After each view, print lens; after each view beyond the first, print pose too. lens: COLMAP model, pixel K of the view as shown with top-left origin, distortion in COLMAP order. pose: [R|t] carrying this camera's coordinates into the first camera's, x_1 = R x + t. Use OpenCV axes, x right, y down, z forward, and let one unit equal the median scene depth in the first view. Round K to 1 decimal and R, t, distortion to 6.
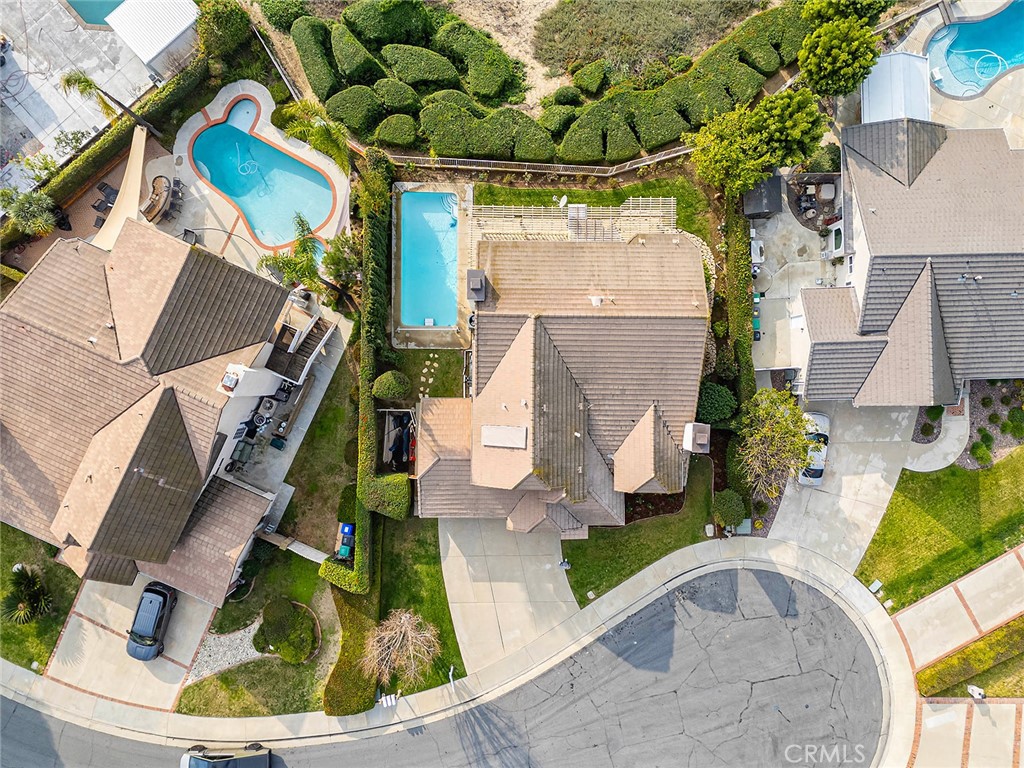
lens RADIAL K [[741.4, 0, 515.6], [0, 741.4, 381.8], [0, 0, 1]] dist [0.089374, -0.094530]
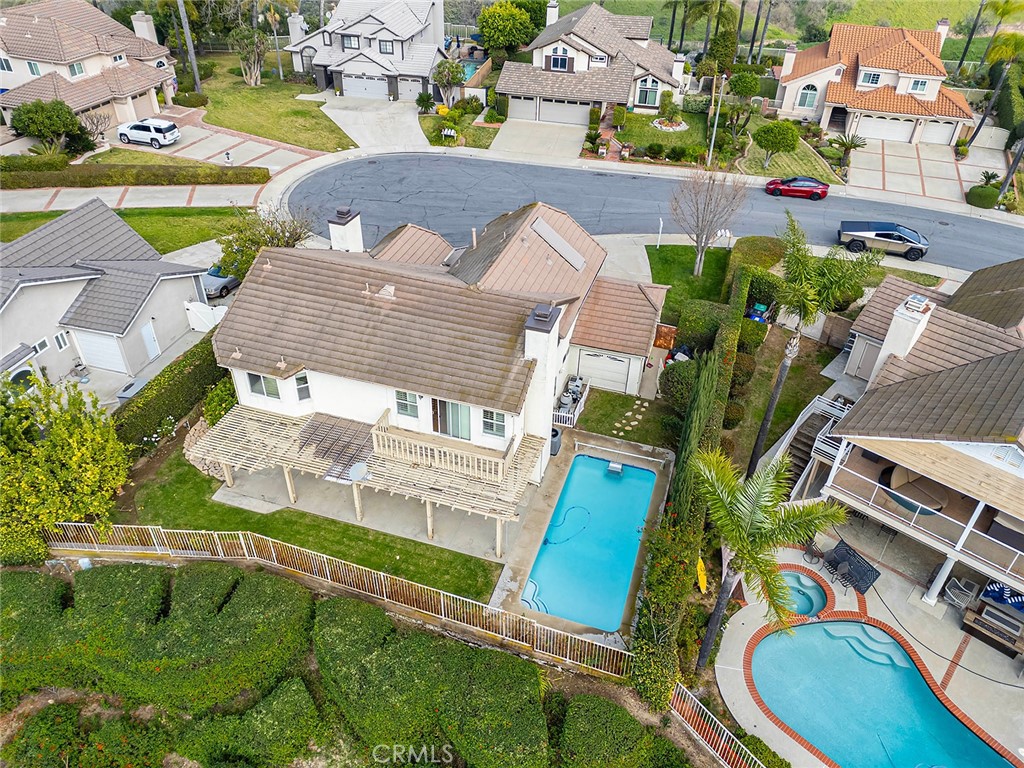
lens RADIAL K [[741.4, 0, 515.6], [0, 741.4, 381.8], [0, 0, 1]] dist [0.089374, -0.094530]
pose [[-0.953189, -0.217952, 0.209588, -0.155722], [0.298279, -0.564066, 0.769974, -0.585431], [-0.049596, 0.796446, 0.602672, 0.543519]]
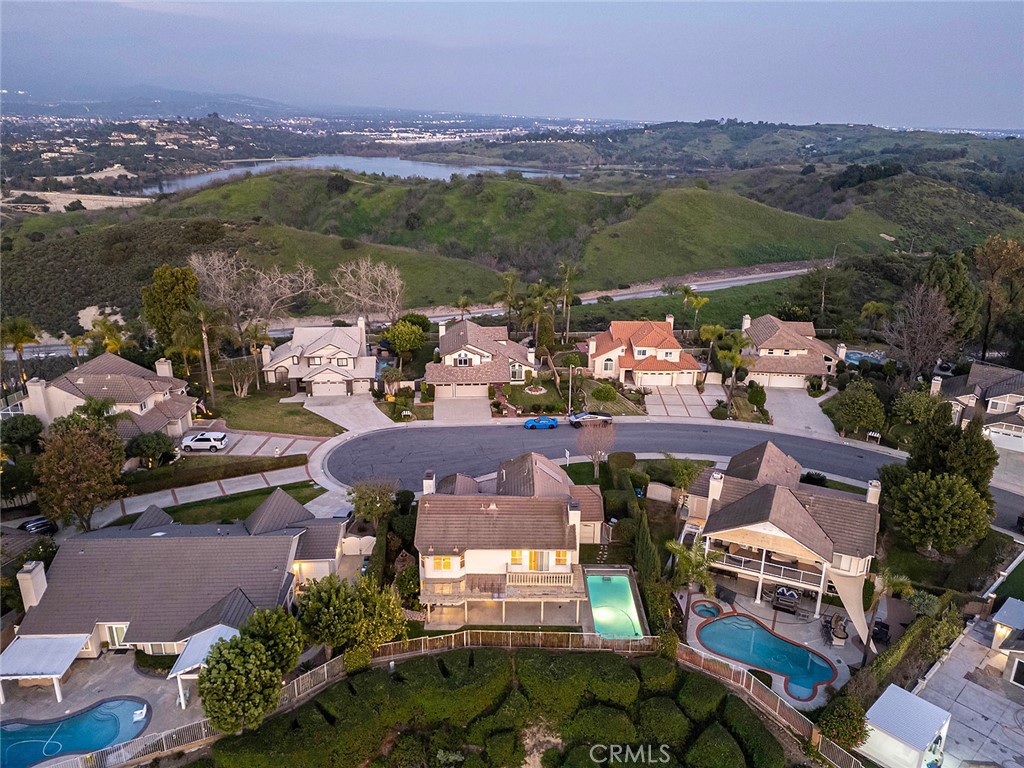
lens RADIAL K [[741.4, 0, 515.6], [0, 741.4, 381.8], [0, 0, 1]] dist [0.089374, -0.094530]
pose [[-0.998908, -0.034915, -0.031048, 0.102794], [-0.017726, -0.331637, 0.943241, -1.238873], [-0.043230, 0.942761, 0.330656, 0.232803]]
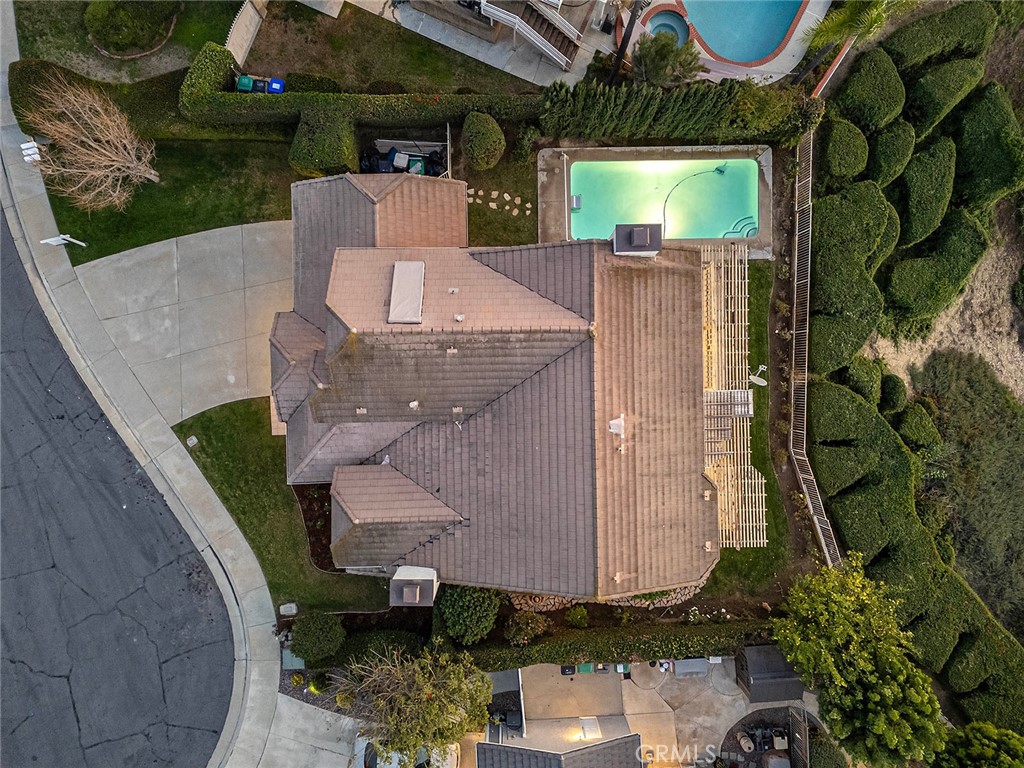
lens RADIAL K [[741.4, 0, 515.6], [0, 741.4, 381.8], [0, 0, 1]] dist [0.089374, -0.094530]
pose [[0.023898, 0.999301, -0.028732, 0.074746], [-0.999652, 0.023565, -0.011860, -0.010815], [-0.011175, 0.029005, 0.999517, 0.298860]]
